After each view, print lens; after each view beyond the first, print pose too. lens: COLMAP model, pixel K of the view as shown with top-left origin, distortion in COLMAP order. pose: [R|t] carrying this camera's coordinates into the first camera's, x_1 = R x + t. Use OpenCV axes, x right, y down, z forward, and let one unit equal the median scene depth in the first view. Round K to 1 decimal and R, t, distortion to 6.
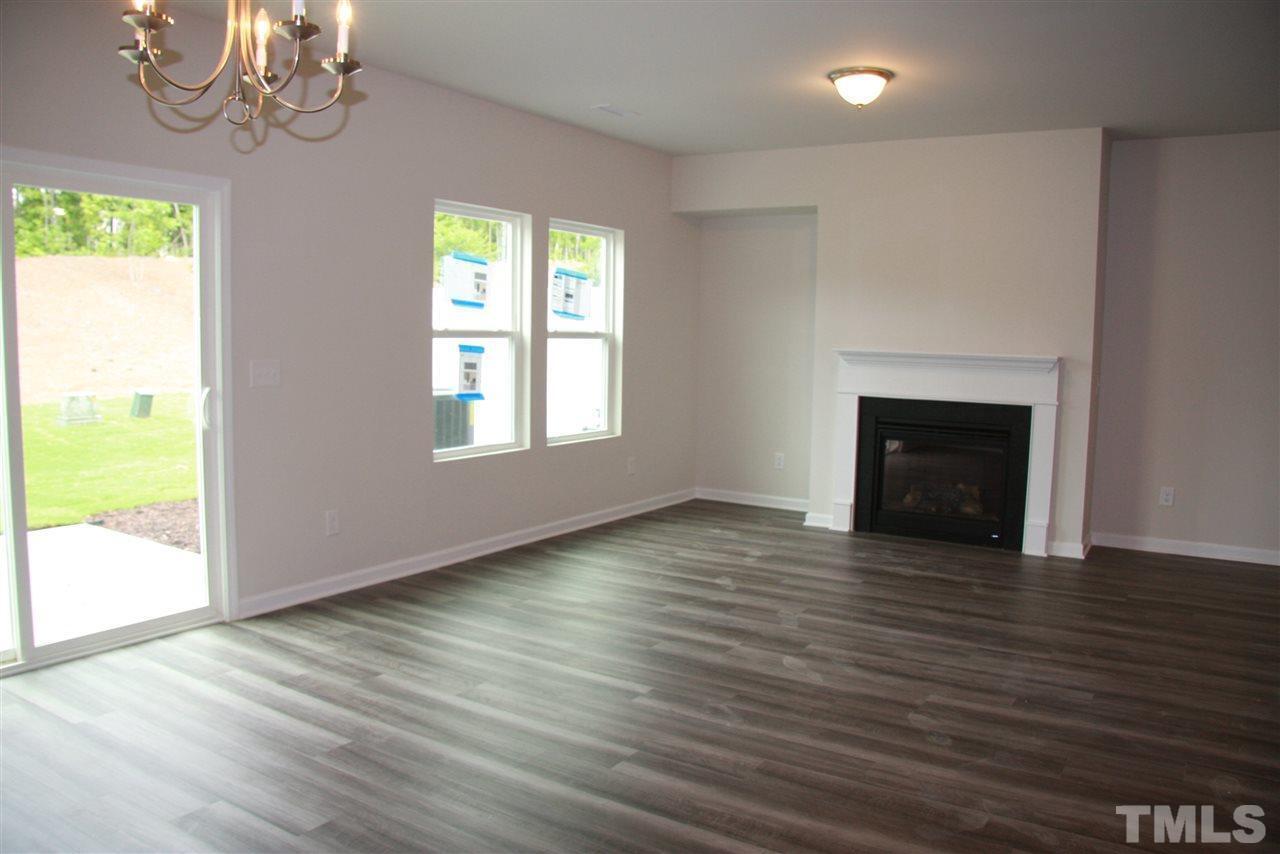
lens RADIAL K [[967.7, 0, 612.3], [0, 967.7, 428.0], [0, 0, 1]] dist [-0.125124, 0.003130]
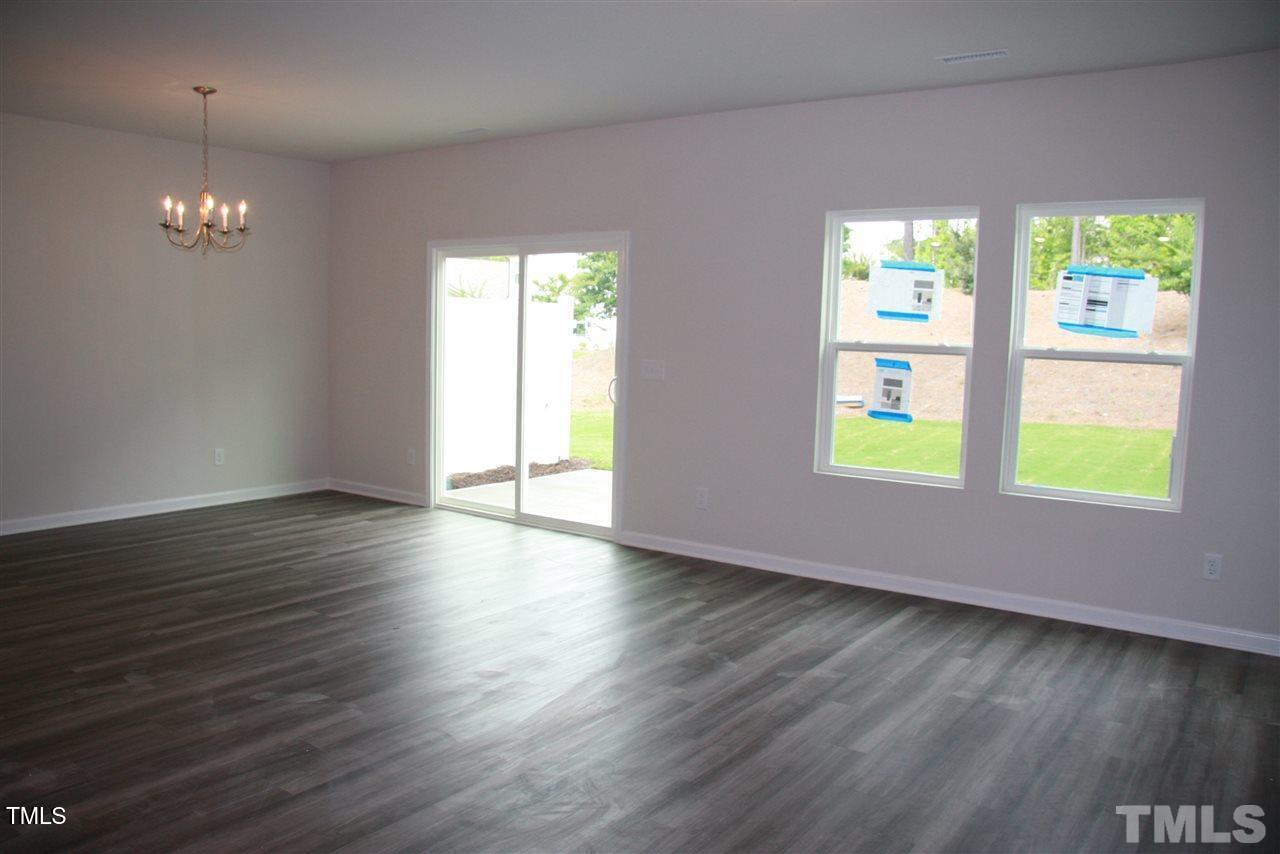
lens RADIAL K [[978.1, 0, 640.0], [0, 978.1, 427.0], [0, 0, 1]] dist [-0.124214, 0.004960]
pose [[-0.022519, 0.080386, -0.996509, 0.792616], [-0.126202, 0.988560, 0.082597, -0.069608], [0.991749, 0.127621, -0.012117, 0.788473]]
